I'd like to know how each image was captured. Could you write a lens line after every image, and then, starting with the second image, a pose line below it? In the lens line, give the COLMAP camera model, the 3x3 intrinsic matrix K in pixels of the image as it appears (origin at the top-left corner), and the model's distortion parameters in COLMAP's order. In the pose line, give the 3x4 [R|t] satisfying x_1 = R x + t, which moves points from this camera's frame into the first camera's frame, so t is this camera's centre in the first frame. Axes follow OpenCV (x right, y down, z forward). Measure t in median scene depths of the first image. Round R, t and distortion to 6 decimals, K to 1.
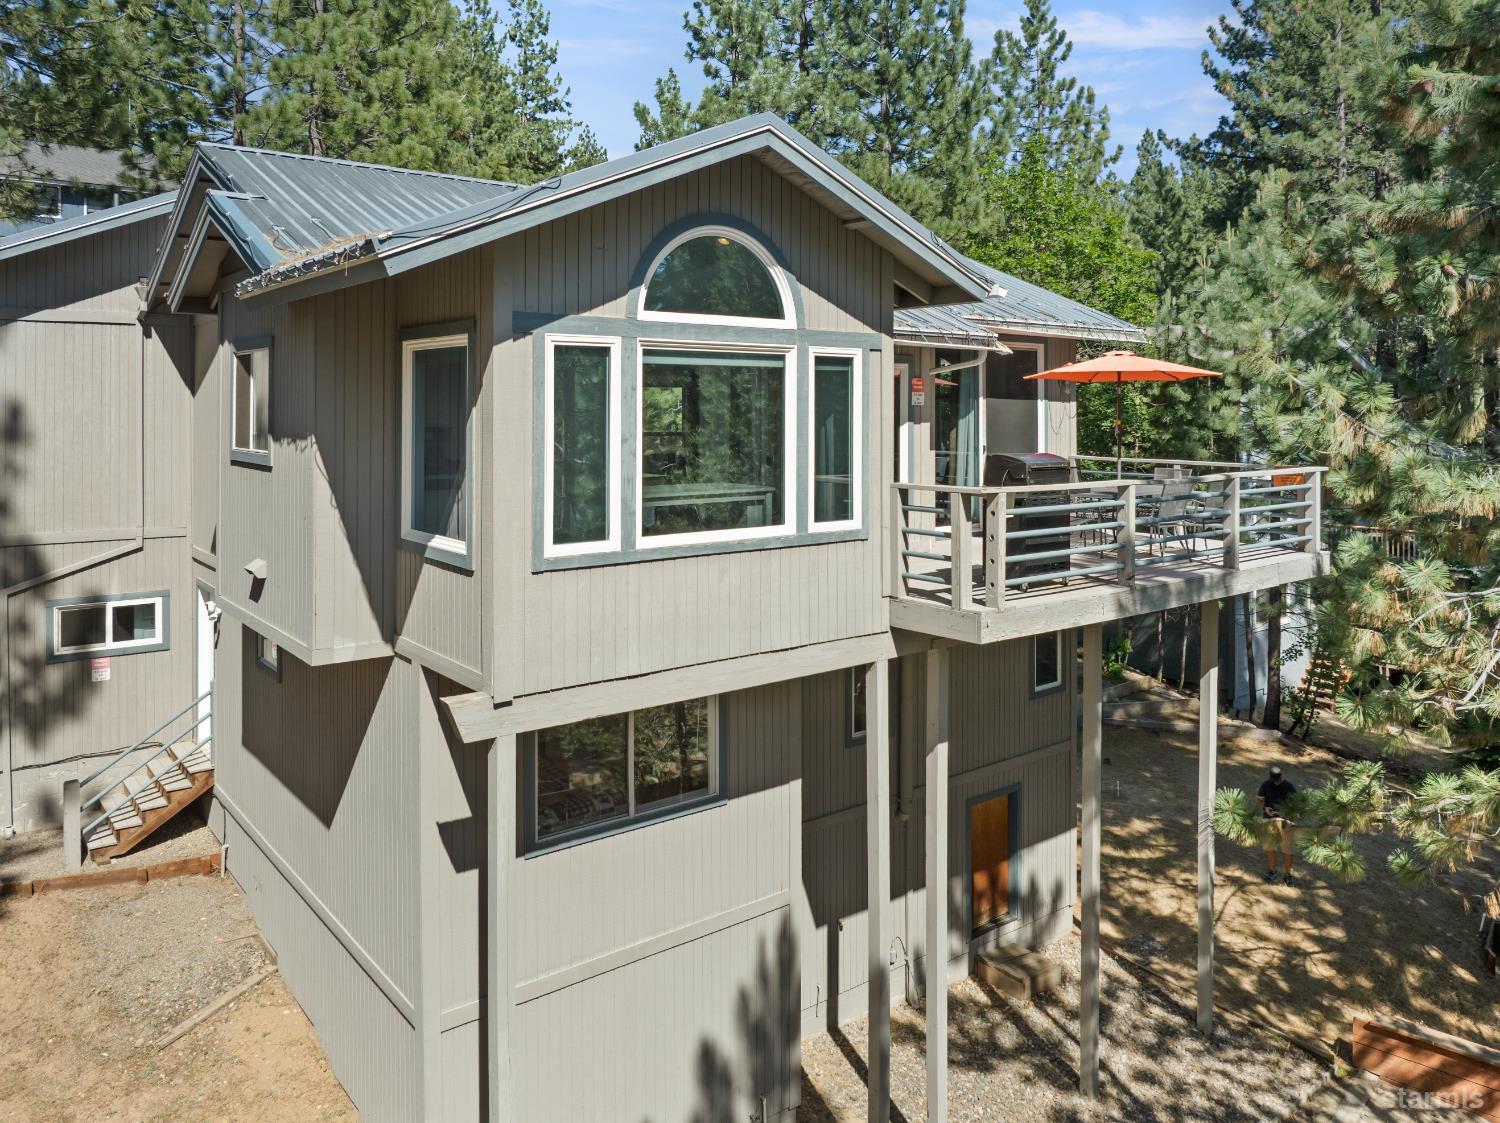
lens RADIAL K [[1092.2, 0, 749.6], [0, 1092.2, 425.6], [0, 0, 1]] dist [-0.011049, -0.000833]
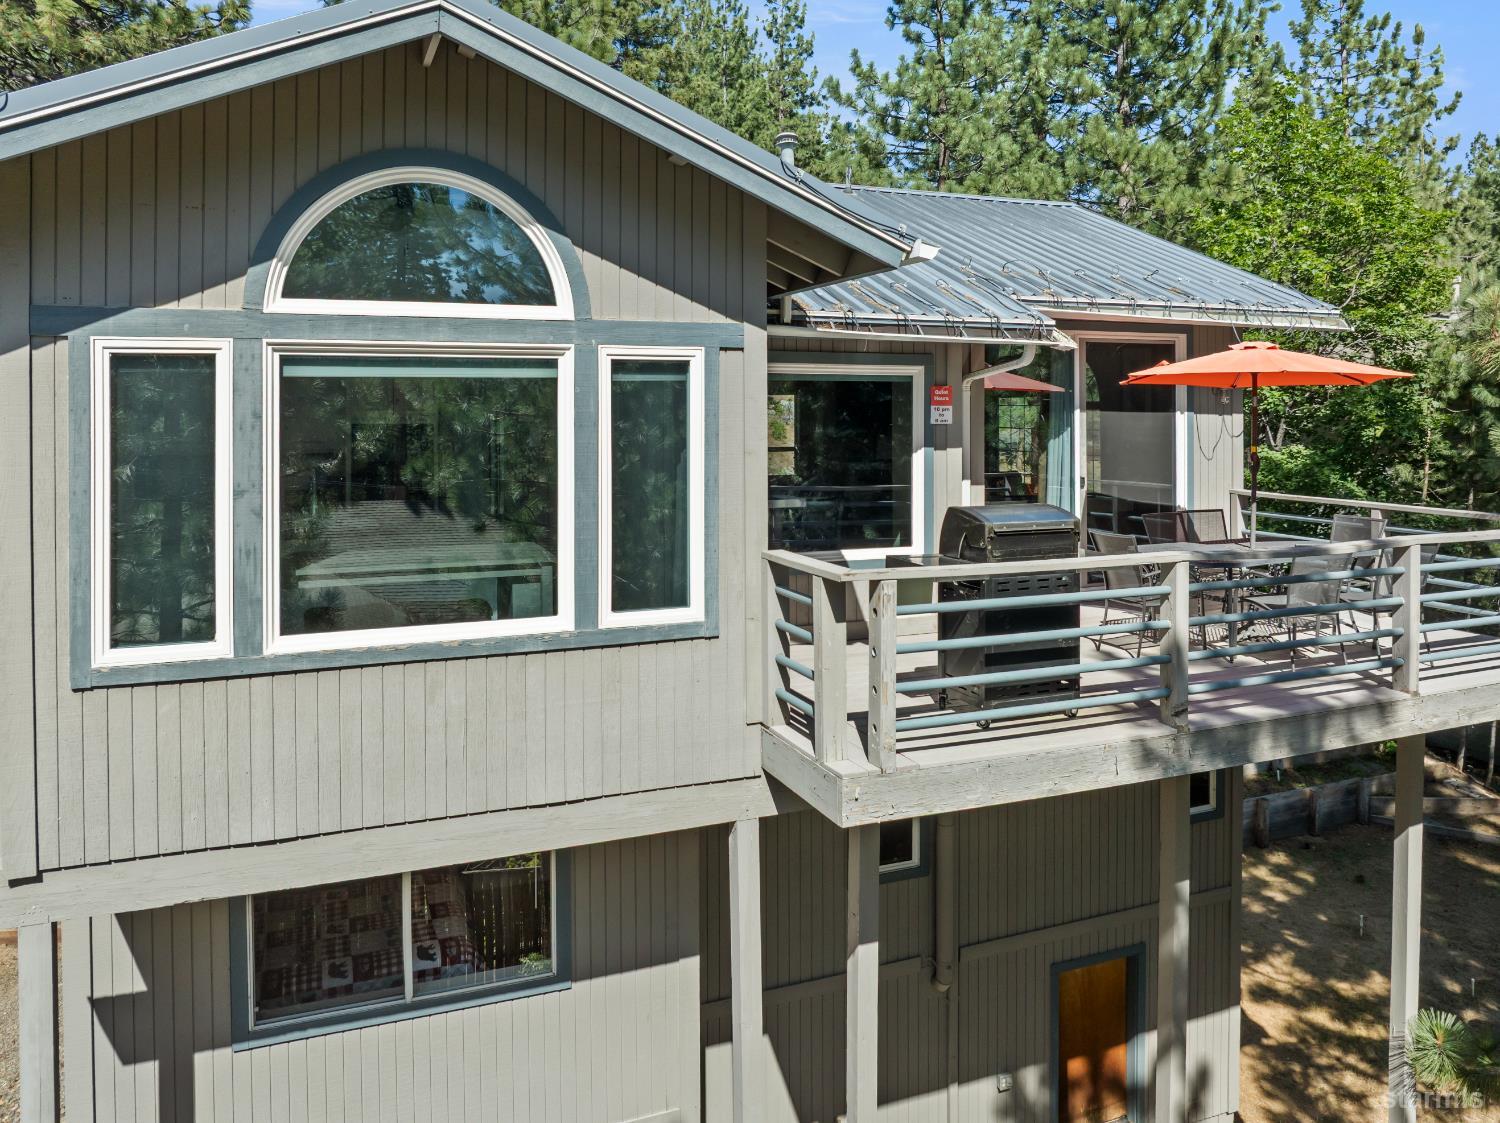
lens RADIAL K [[1110.8, 0, 748.3], [0, 1110.8, 435.8], [0, 0, 1]] dist [-0.052895, 0.035376]
pose [[0.962159, 0.001243, -0.272485, 0.239464], [0.000665, 0.999976, 0.006911, -0.016867], [0.272487, -0.006831, 0.962135, 0.282929]]
